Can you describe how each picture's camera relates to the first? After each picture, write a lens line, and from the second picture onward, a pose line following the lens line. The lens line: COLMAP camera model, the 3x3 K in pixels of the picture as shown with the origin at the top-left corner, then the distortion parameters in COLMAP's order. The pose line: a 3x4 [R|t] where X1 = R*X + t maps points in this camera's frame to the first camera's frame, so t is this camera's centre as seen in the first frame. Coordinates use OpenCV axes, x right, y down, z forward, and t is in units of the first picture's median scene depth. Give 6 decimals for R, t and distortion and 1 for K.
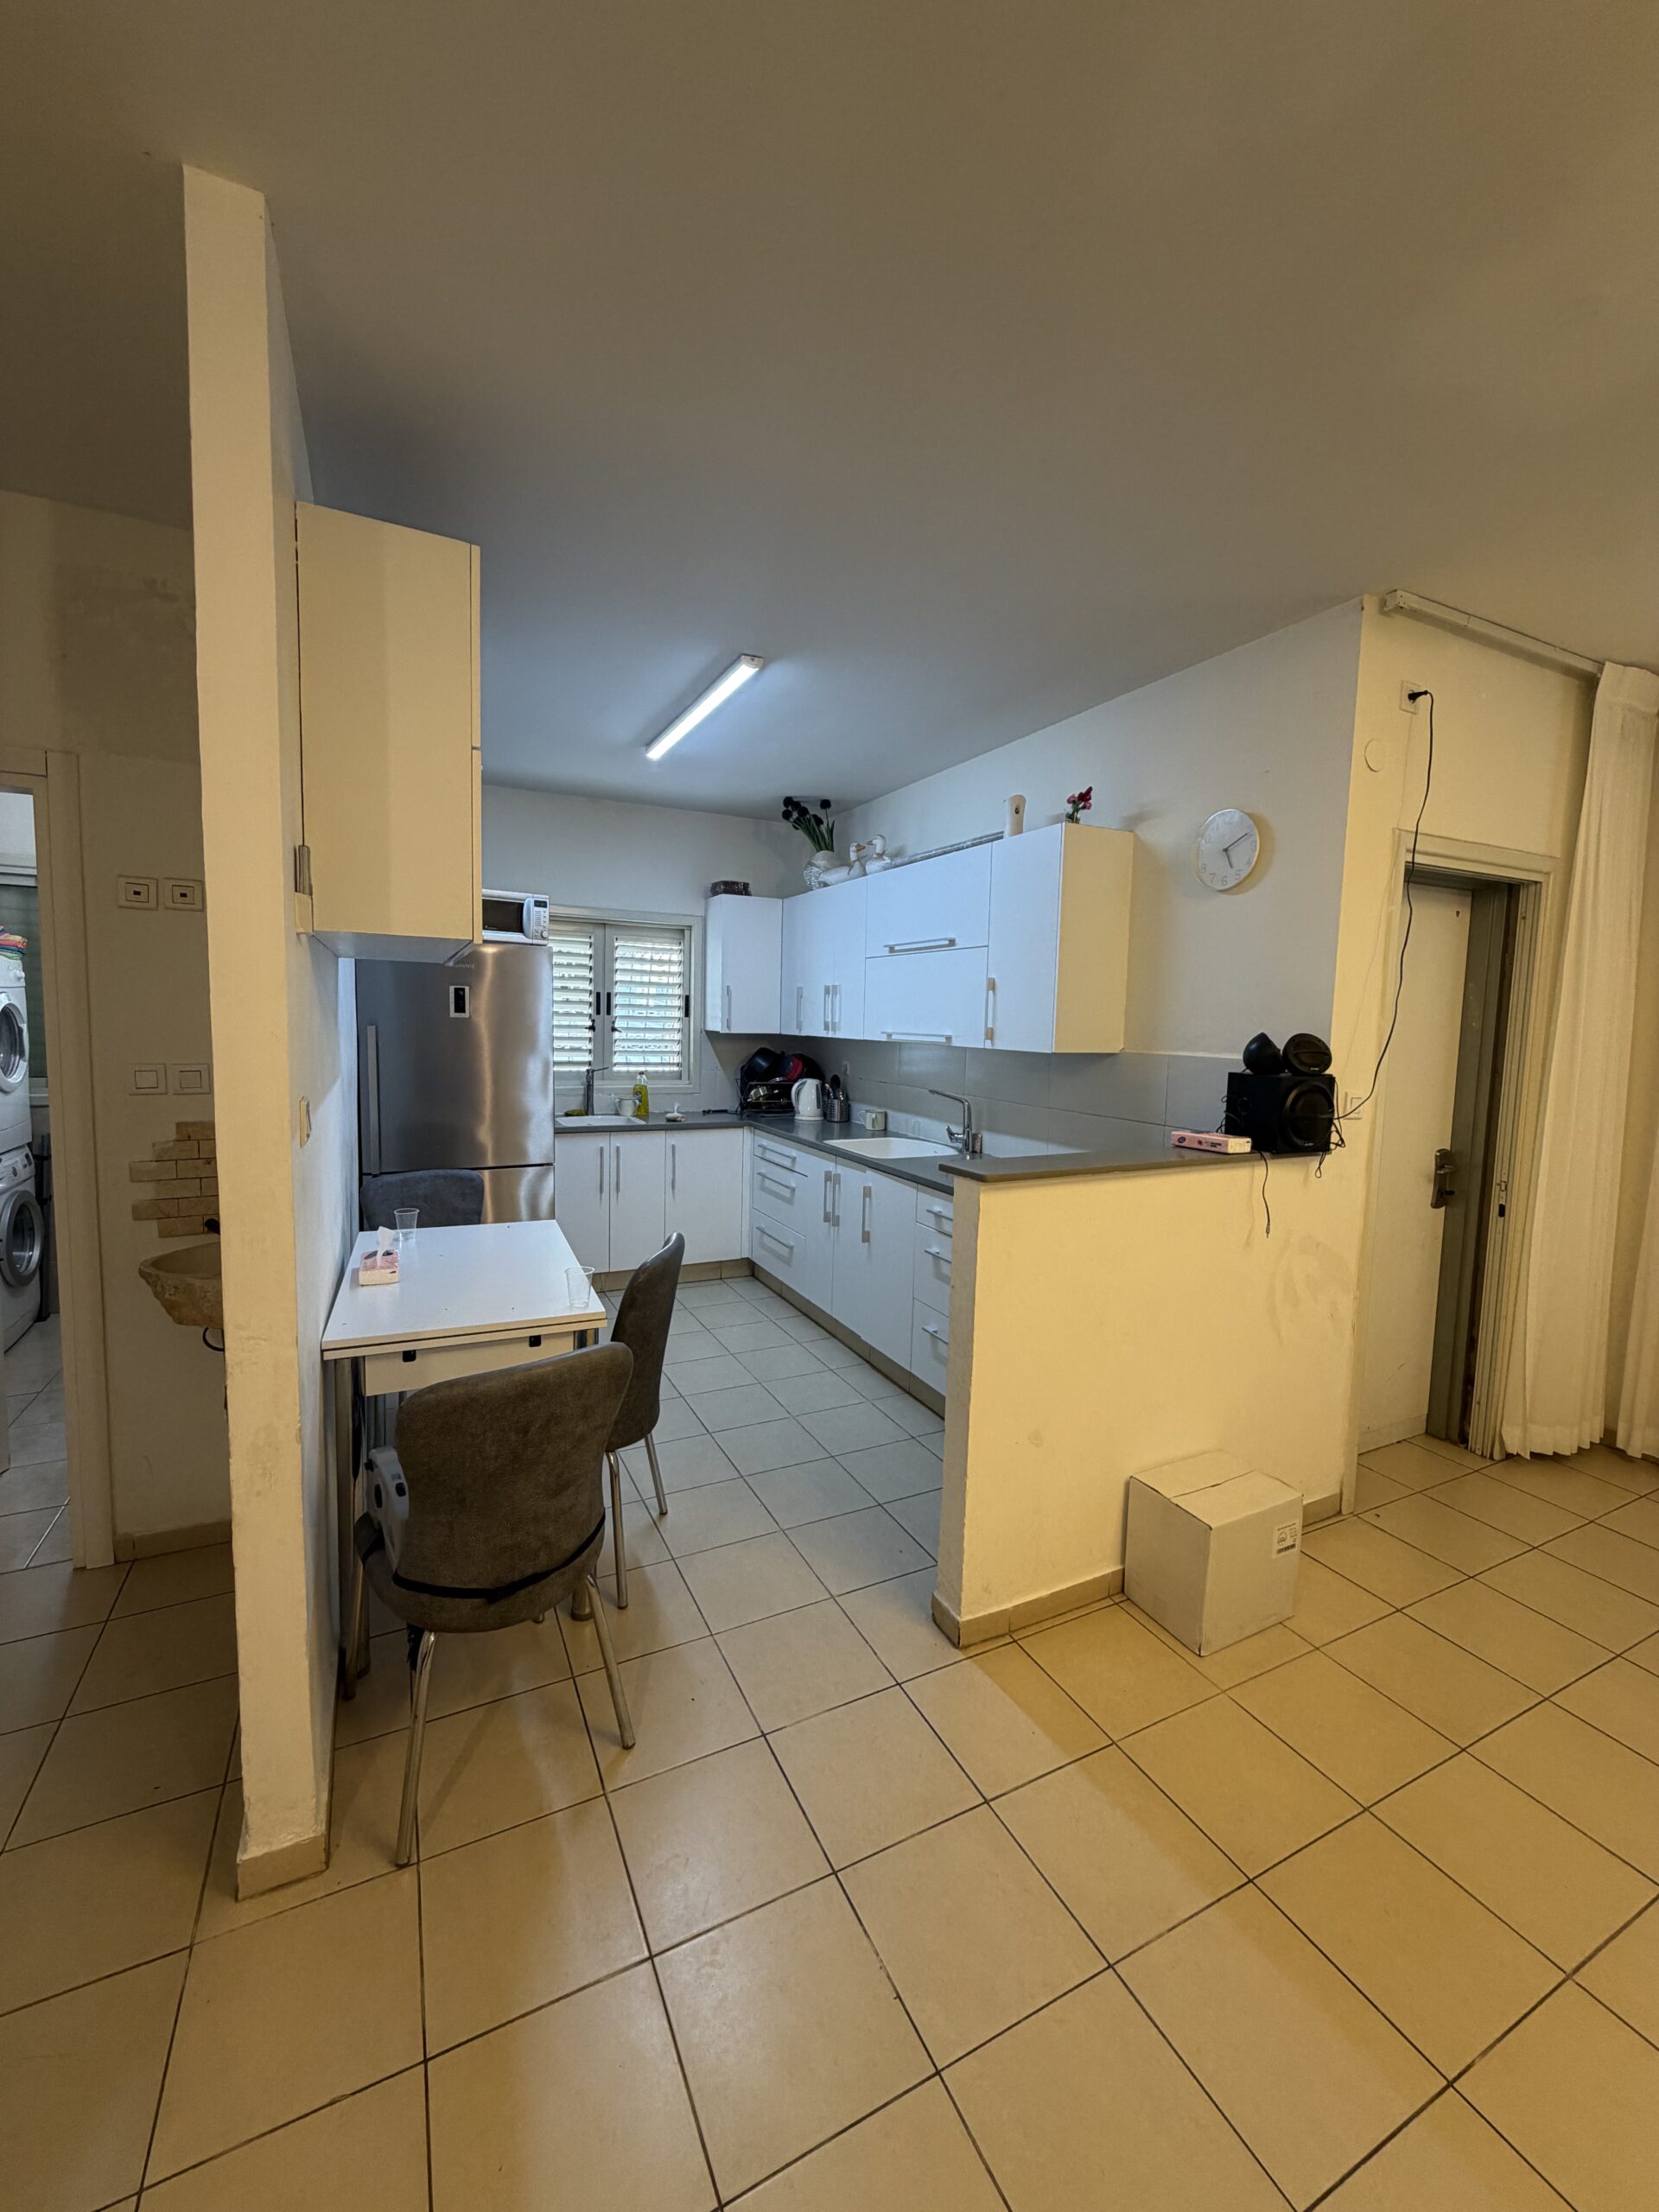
lens RADIAL K [[887.6, 0, 830.3], [0, 887.6, 1105.7], [0, 0, 1]] dist [-0.000339, -0.000087]
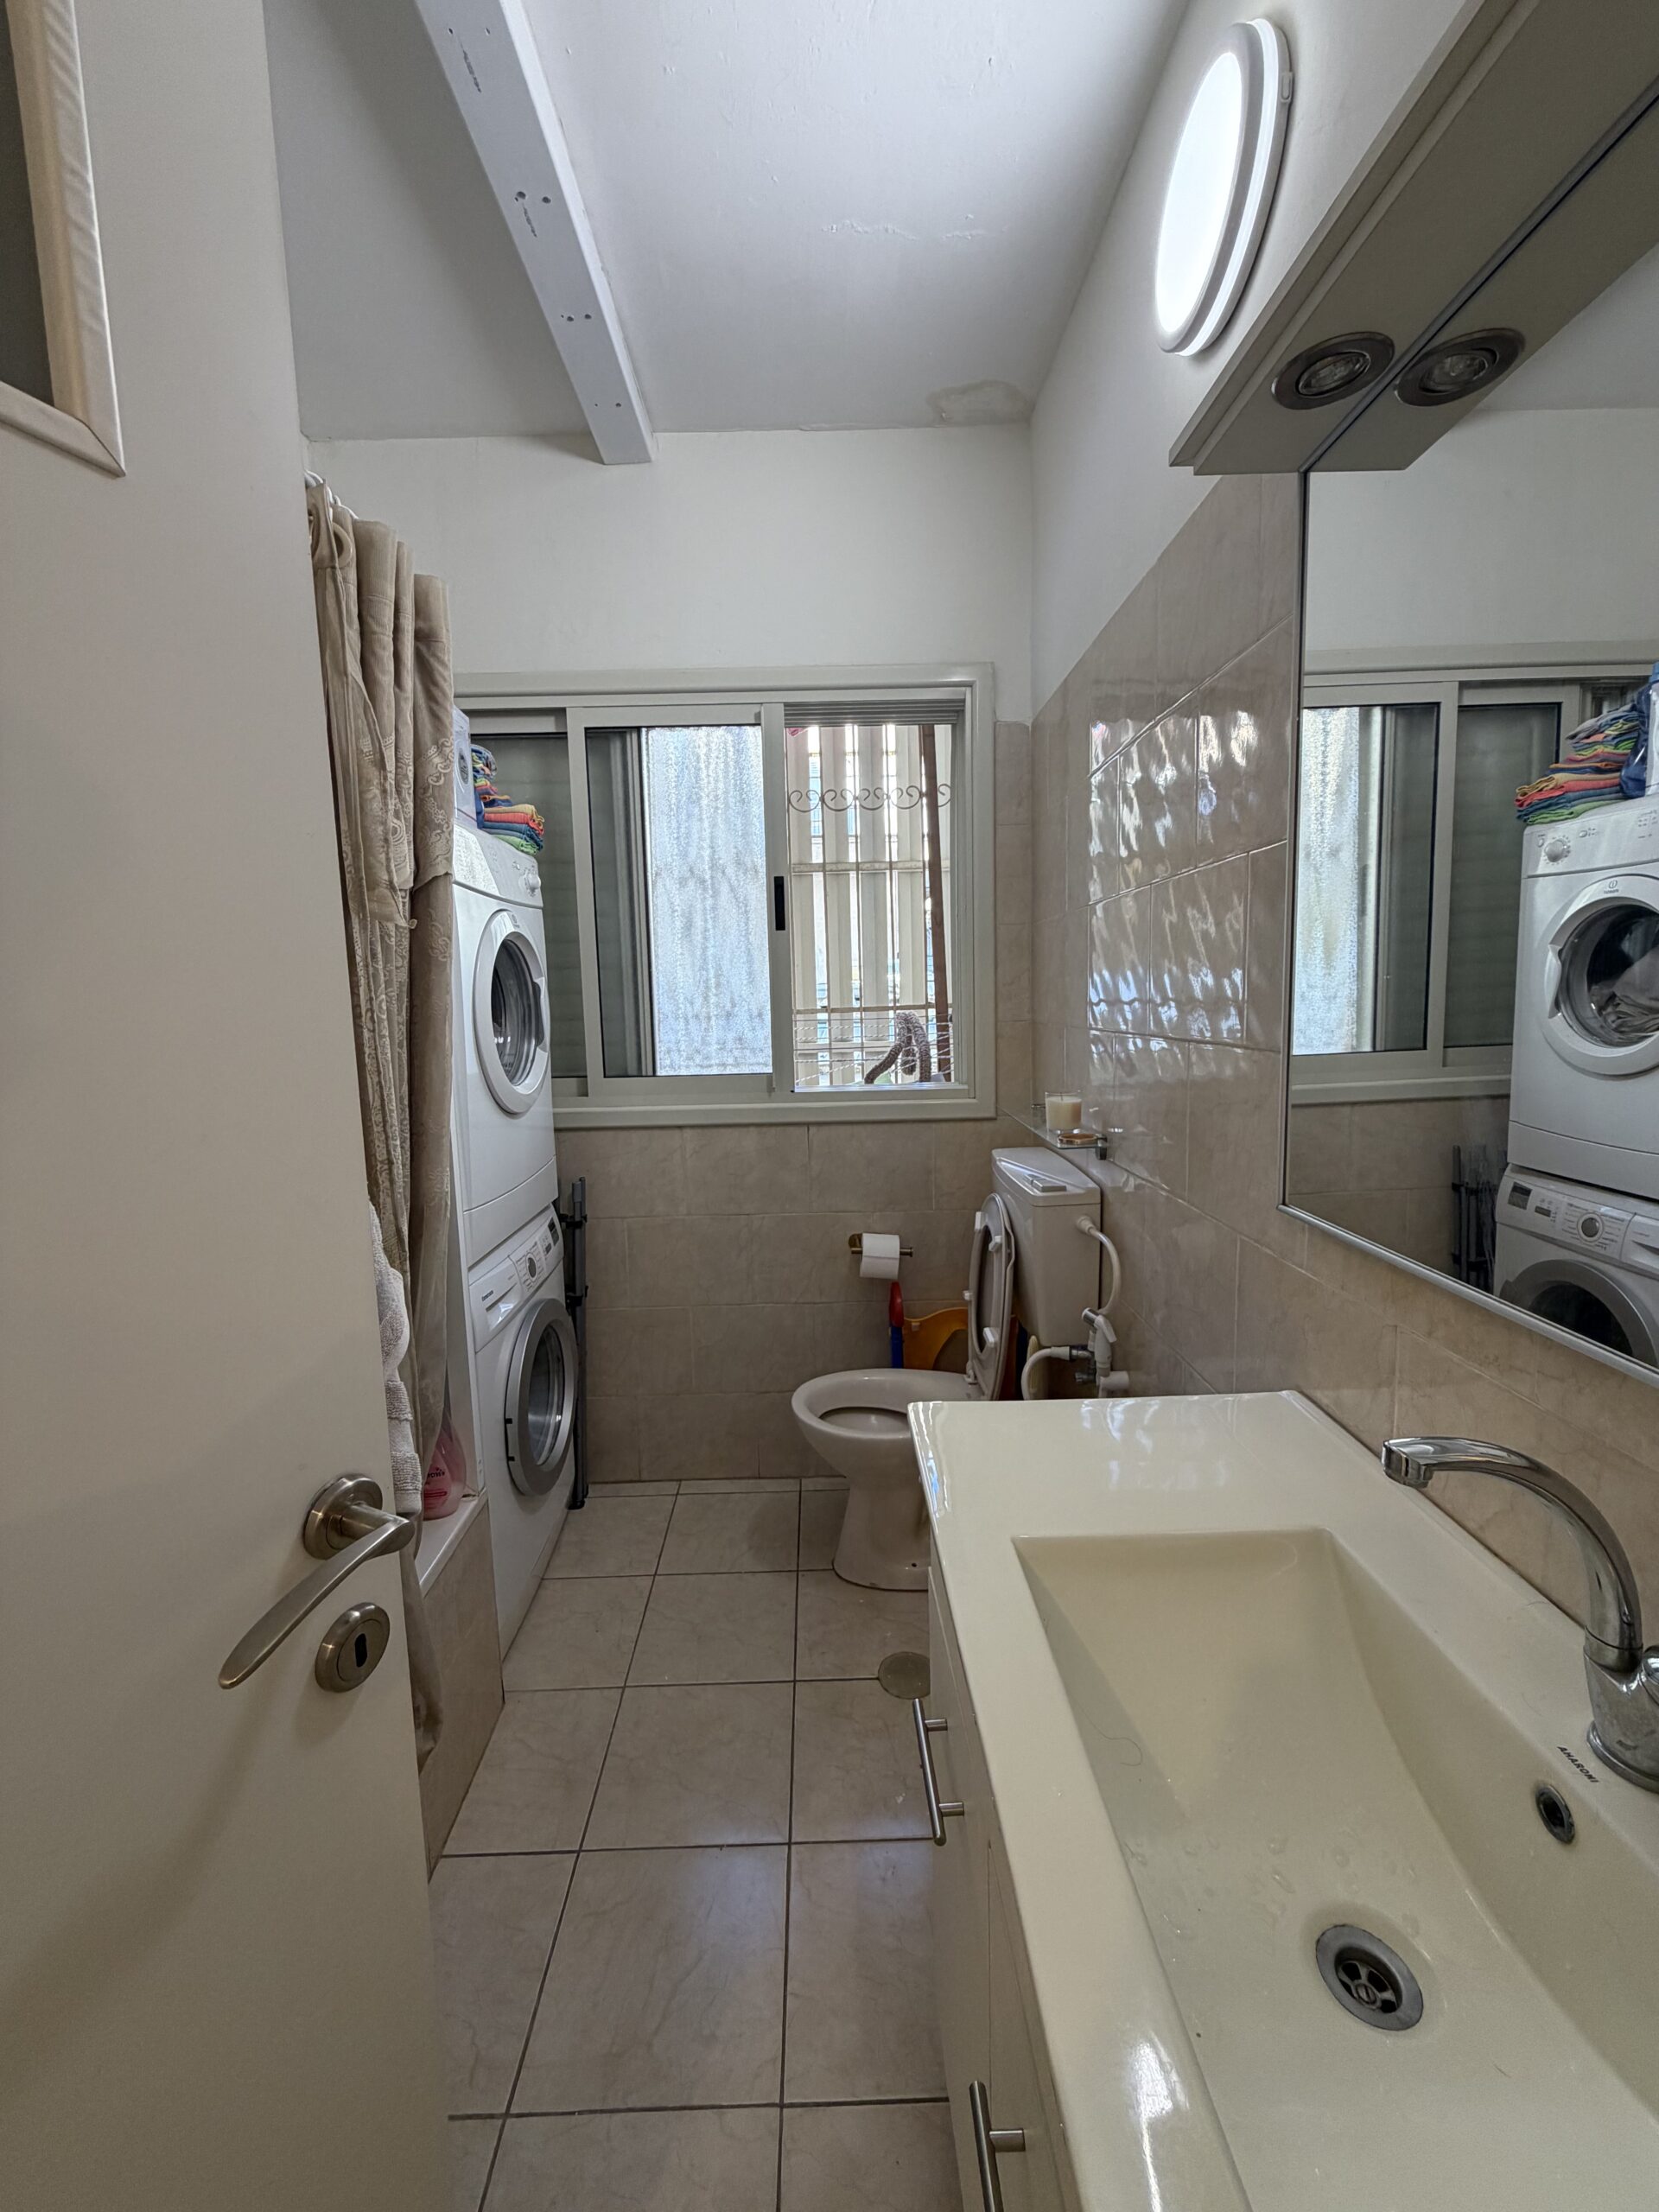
lens RADIAL K [[887.6, 0, 828.5], [0, 887.6, 1095.0], [0, 0, 1]] dist [-0.000339, -0.000087]
pose [[0.899342, 0.005417, -0.437212, -0.528482], [0.007009, 0.999616, 0.026803, -0.036222], [0.437190, -0.027169, 0.898959, 0.602361]]
